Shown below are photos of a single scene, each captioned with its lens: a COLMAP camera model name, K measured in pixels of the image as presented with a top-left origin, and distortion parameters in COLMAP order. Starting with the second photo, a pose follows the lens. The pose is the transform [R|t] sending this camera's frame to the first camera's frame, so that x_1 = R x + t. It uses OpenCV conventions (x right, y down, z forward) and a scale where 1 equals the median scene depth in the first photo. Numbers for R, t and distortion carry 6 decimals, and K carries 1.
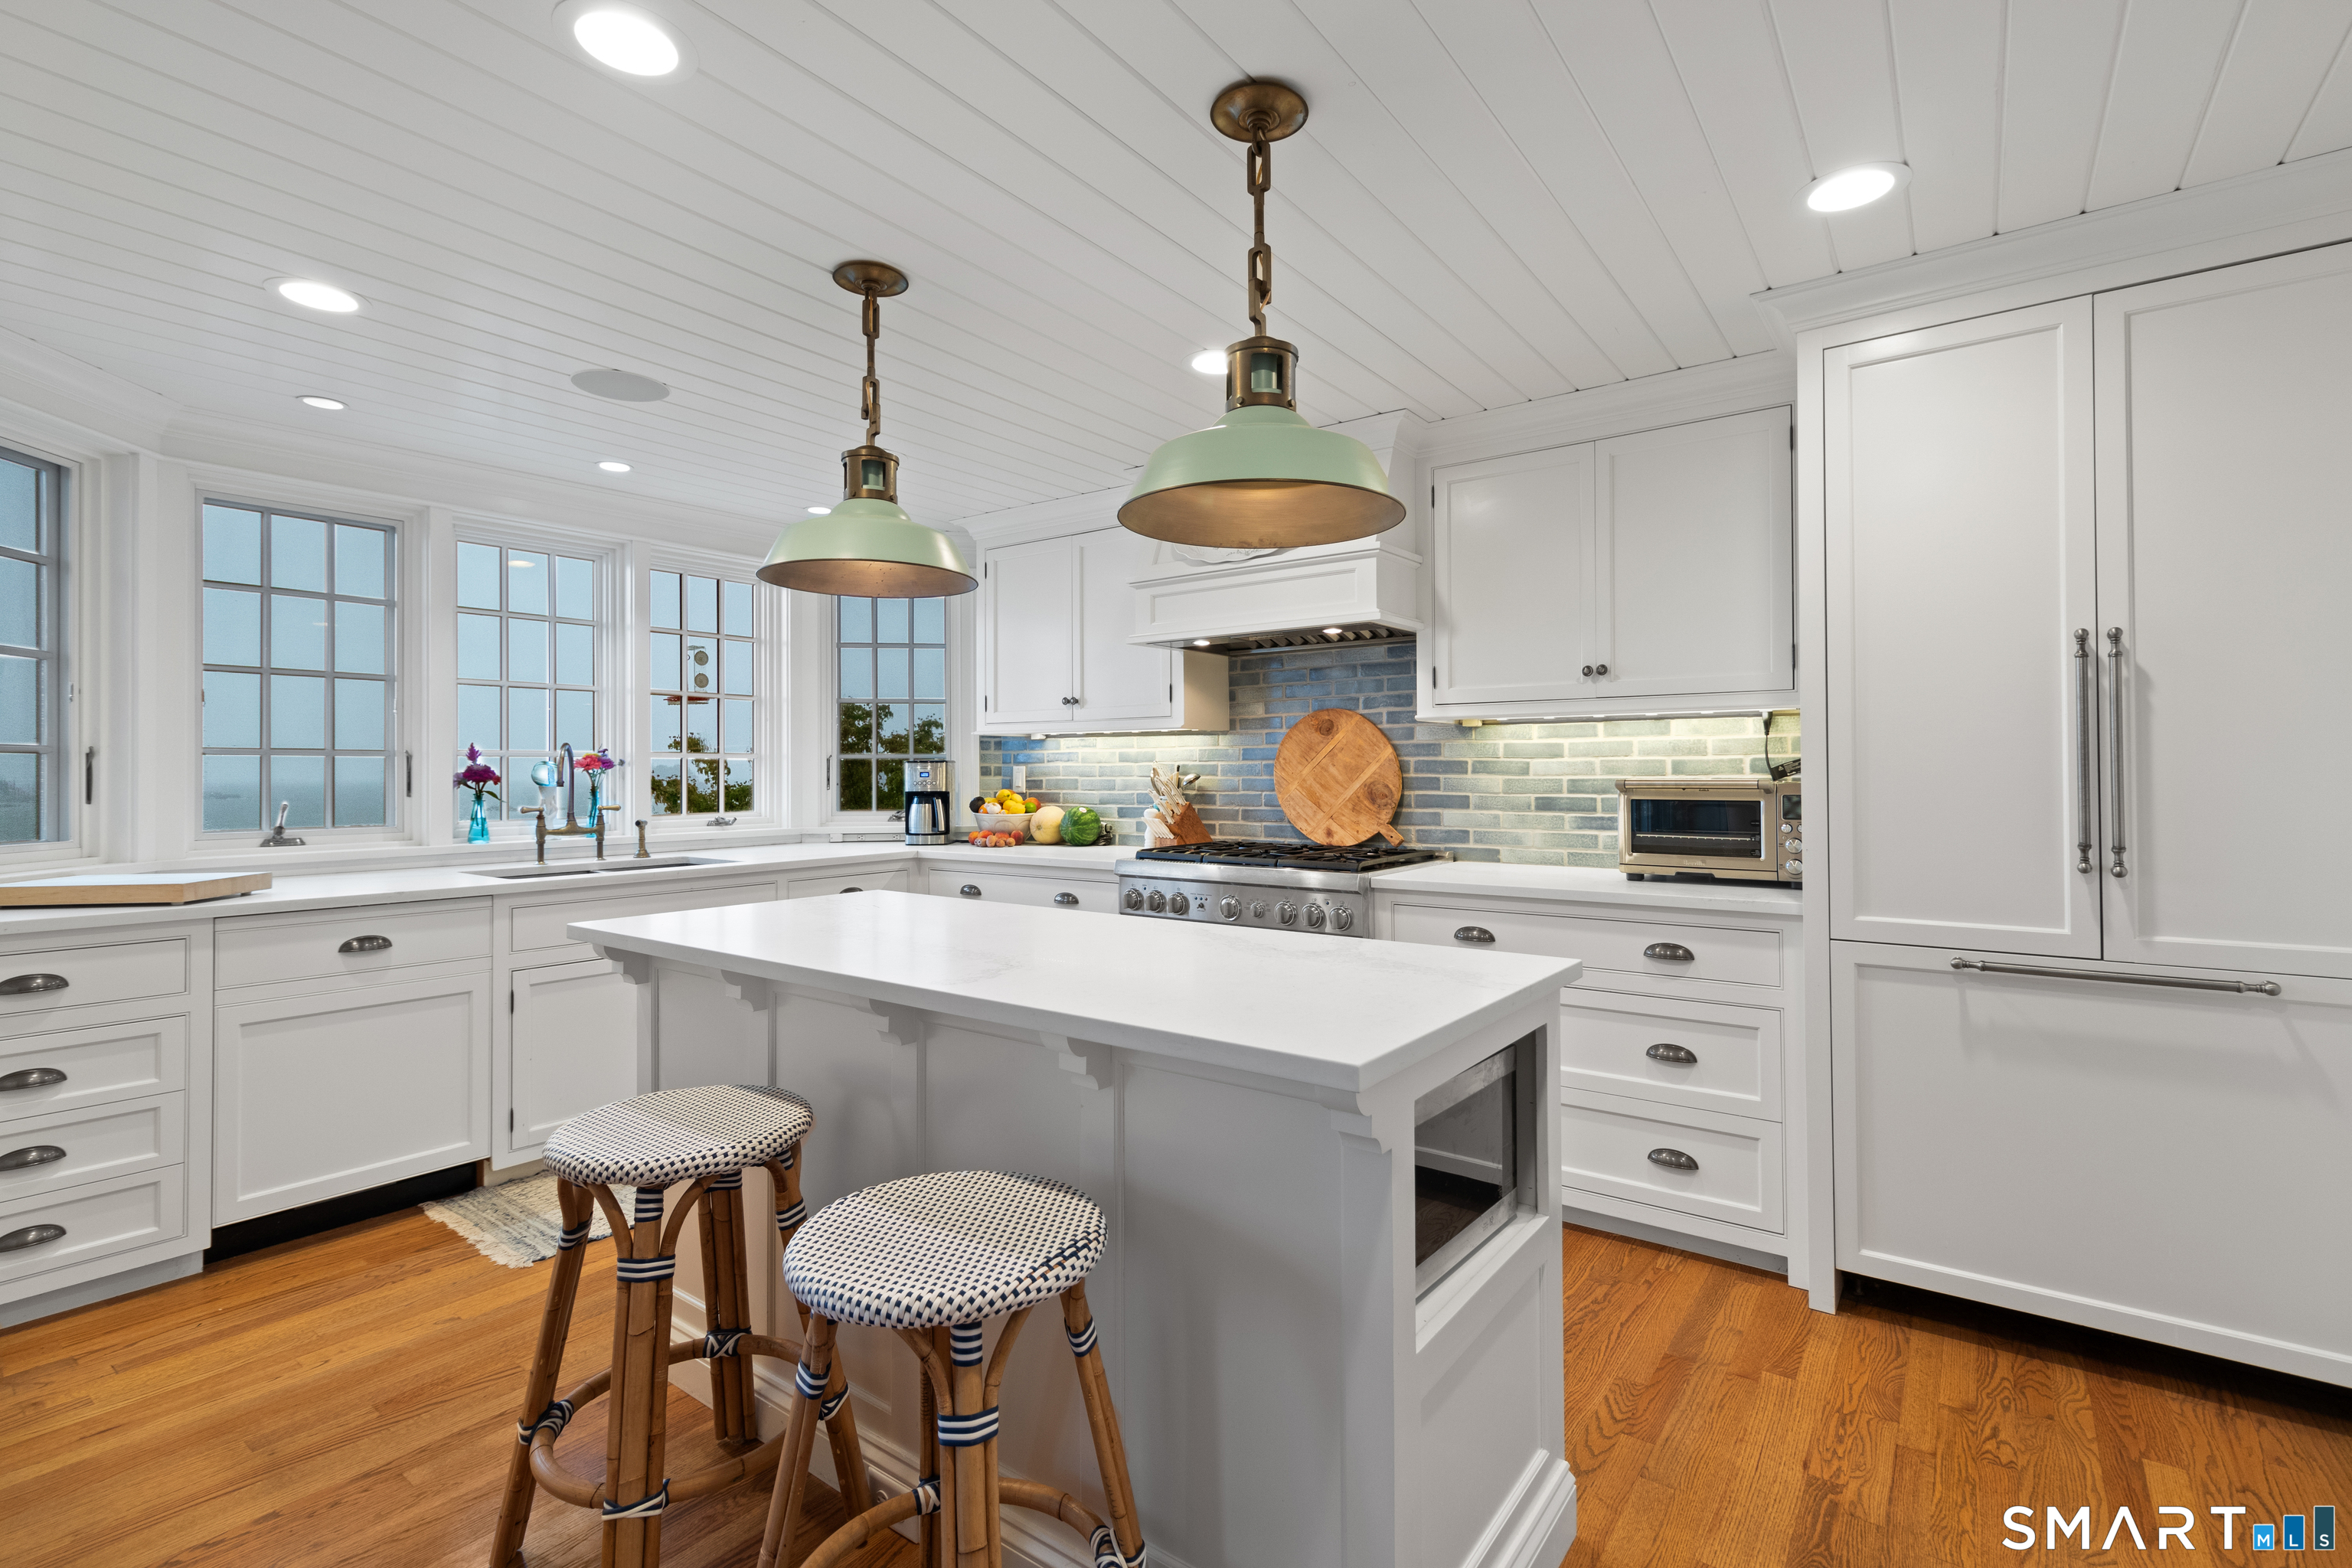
lens RADIAL K [[1078.6, 0, 1174.2], [0, 1078.6, 774.1], [0, 0, 1]] dist [0.004615, -0.000730]
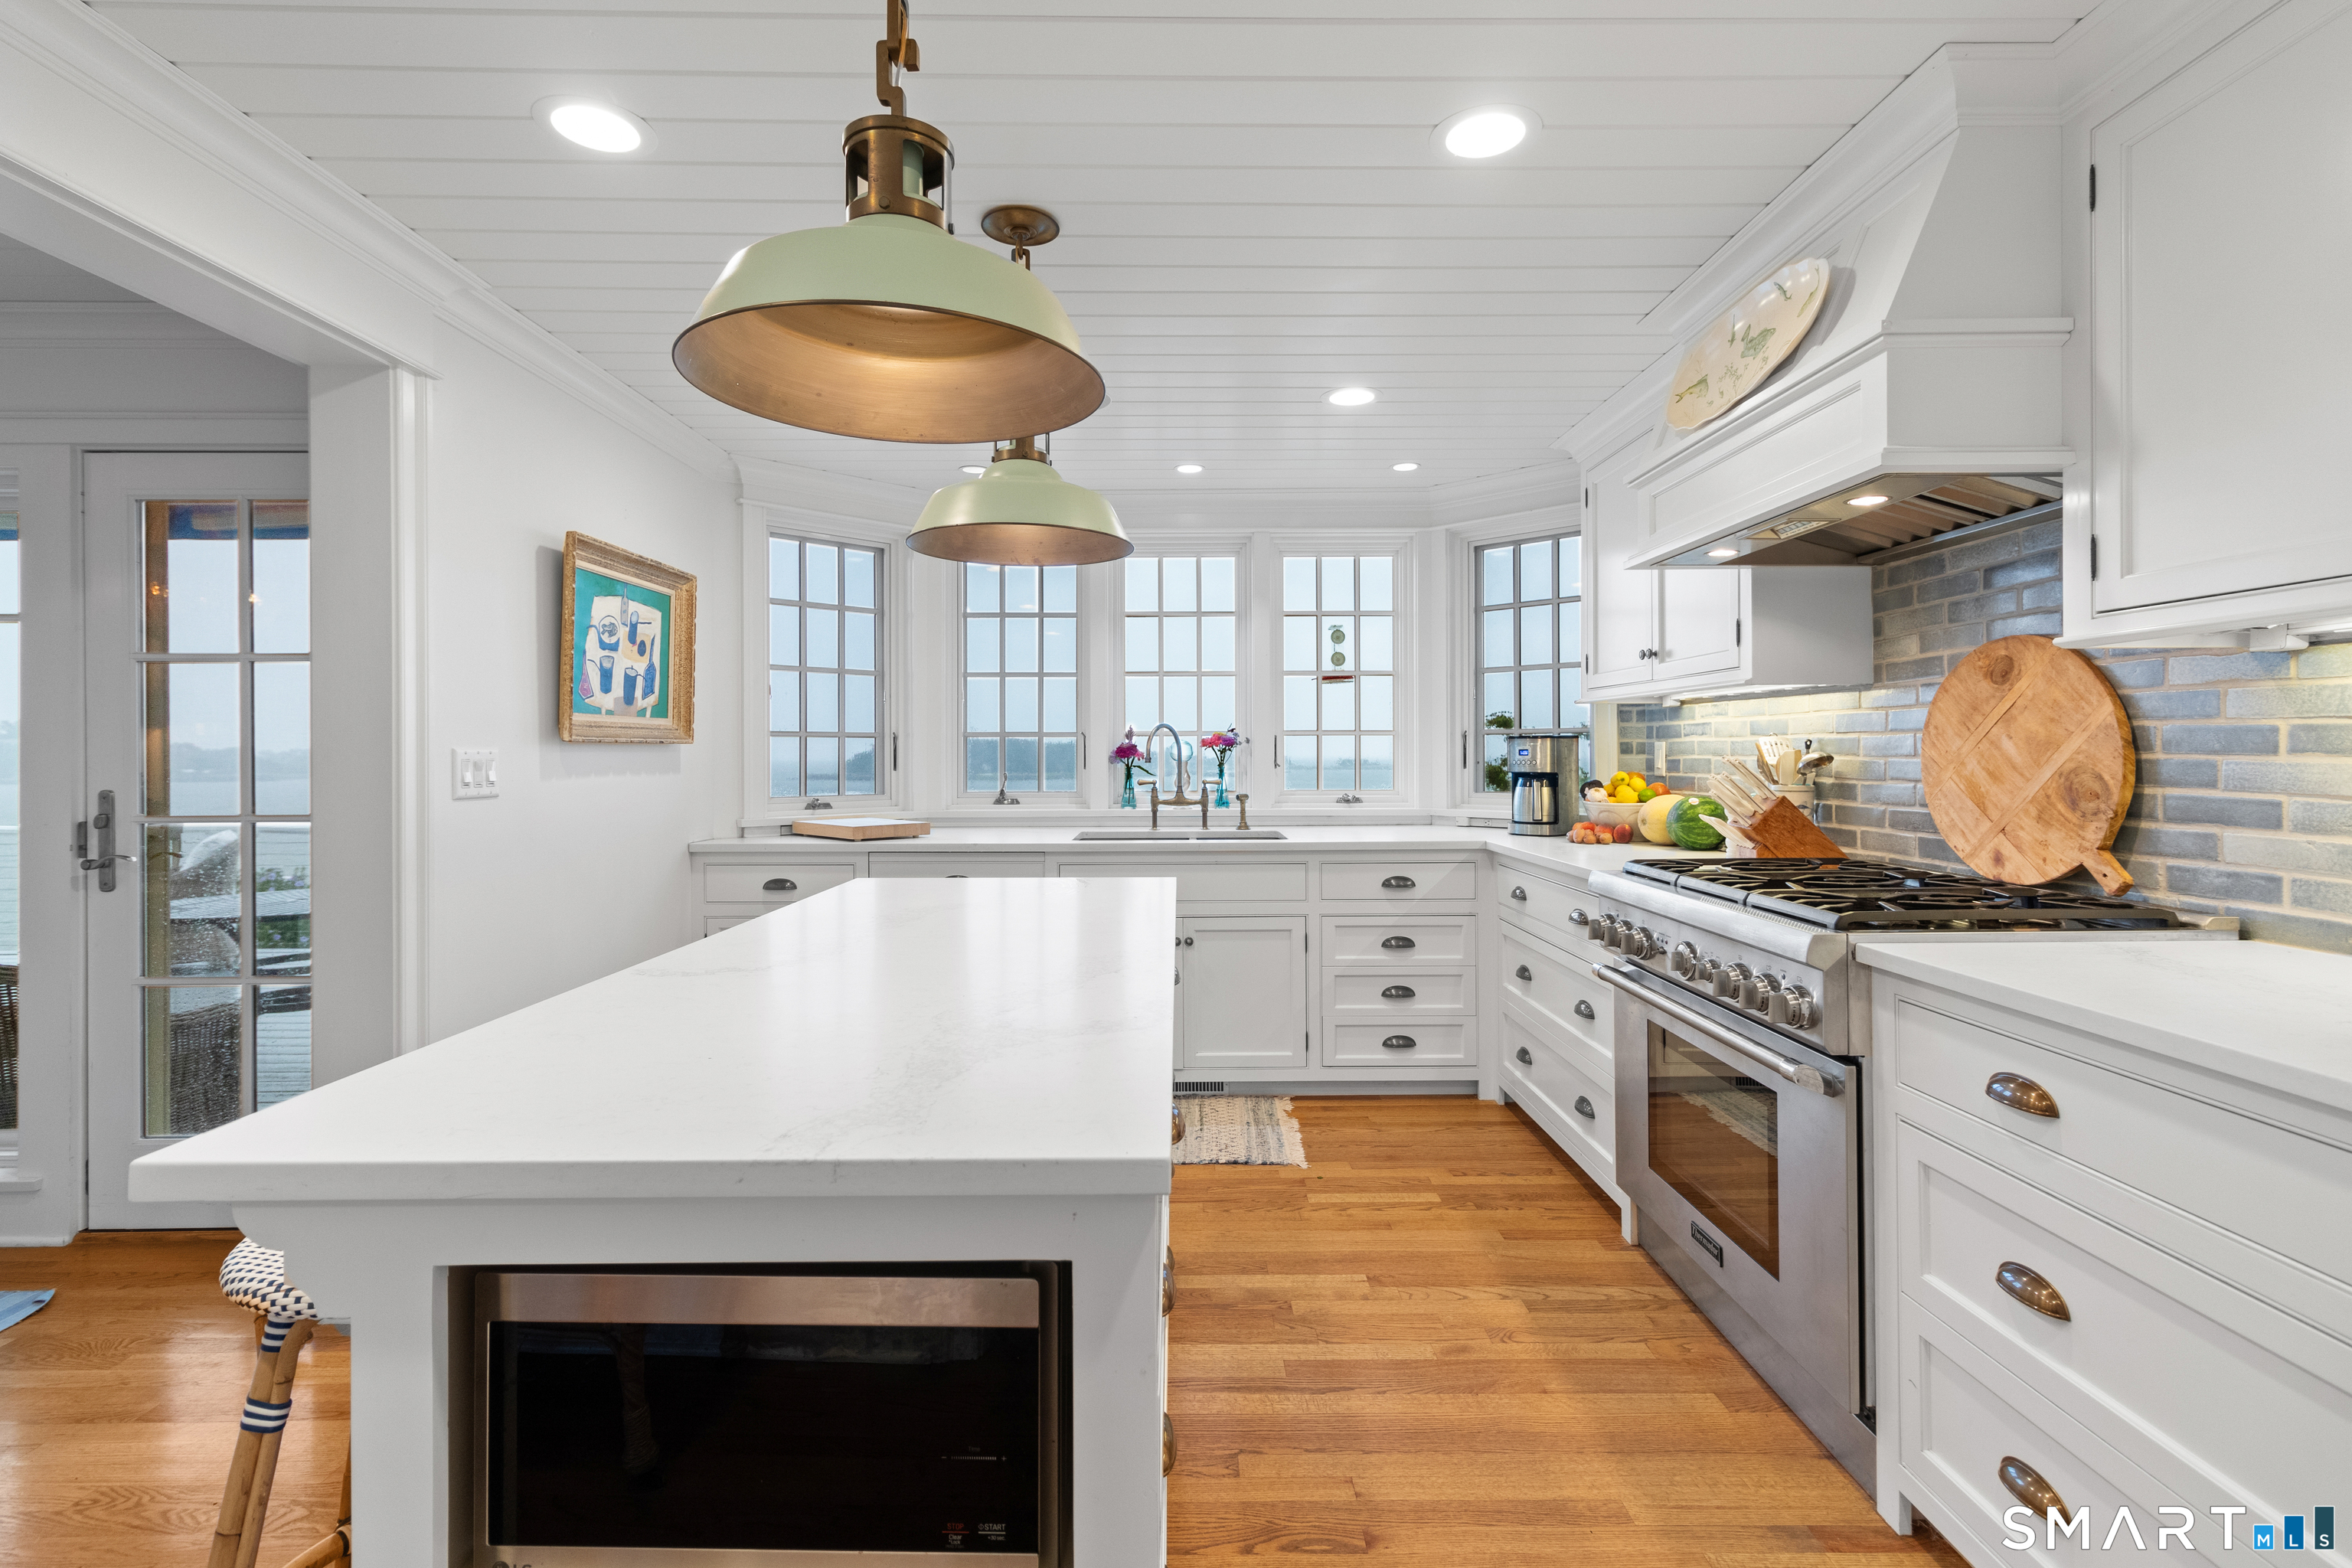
lens RADIAL K [[1078.6, 0, 1178.5], [0, 1078.6, 767.7], [0, 0, 1]] dist [0.004615, -0.000730]
pose [[0.604794, 0.013824, -0.796262, 0.328832], [-0.001071, 0.999863, 0.016546, -0.001466], [0.796381, -0.009154, 0.604726, 0.316894]]
